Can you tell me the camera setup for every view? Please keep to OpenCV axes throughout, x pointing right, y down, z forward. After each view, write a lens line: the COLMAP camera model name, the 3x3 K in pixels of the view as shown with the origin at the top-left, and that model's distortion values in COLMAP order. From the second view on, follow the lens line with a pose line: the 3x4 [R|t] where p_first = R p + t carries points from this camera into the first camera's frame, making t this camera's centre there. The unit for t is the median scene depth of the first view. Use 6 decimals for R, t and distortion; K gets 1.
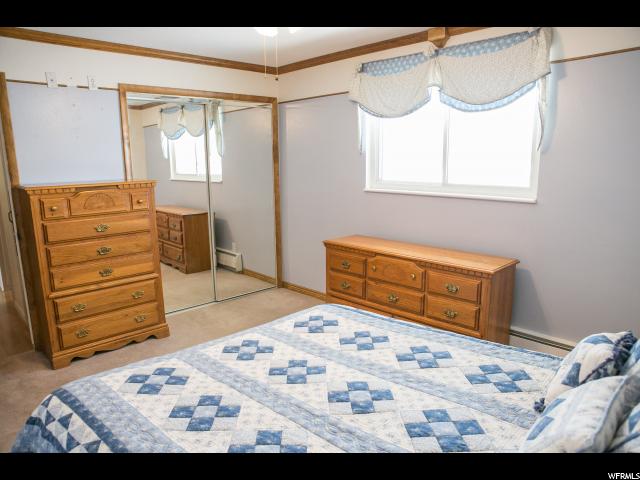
lens RADIAL K [[440.2, 0, 323.2], [0, 440.2, 237.6], [0, 0, 1]] dist [-0.048042, -0.001973]
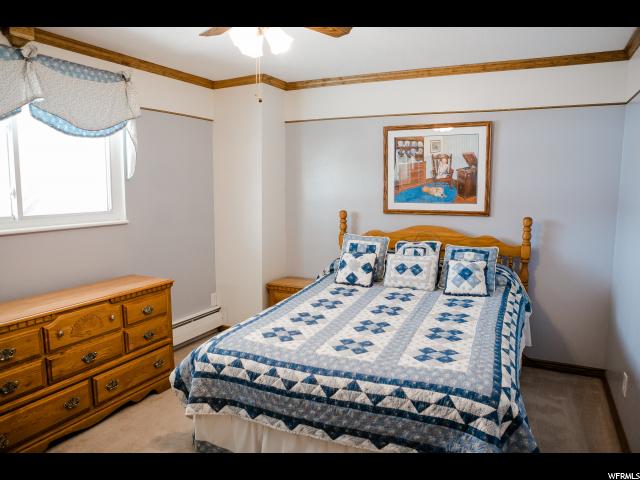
lens RADIAL K [[440.2, 0, 324.2], [0, 440.2, 242.6], [0, 0, 1]] dist [-0.048042, -0.001973]
pose [[-0.343574, -0.109020, 0.932776, -0.751739], [0.167119, 0.970289, 0.174960, -0.141516], [-0.924136, 0.215996, -0.315147, 0.865748]]
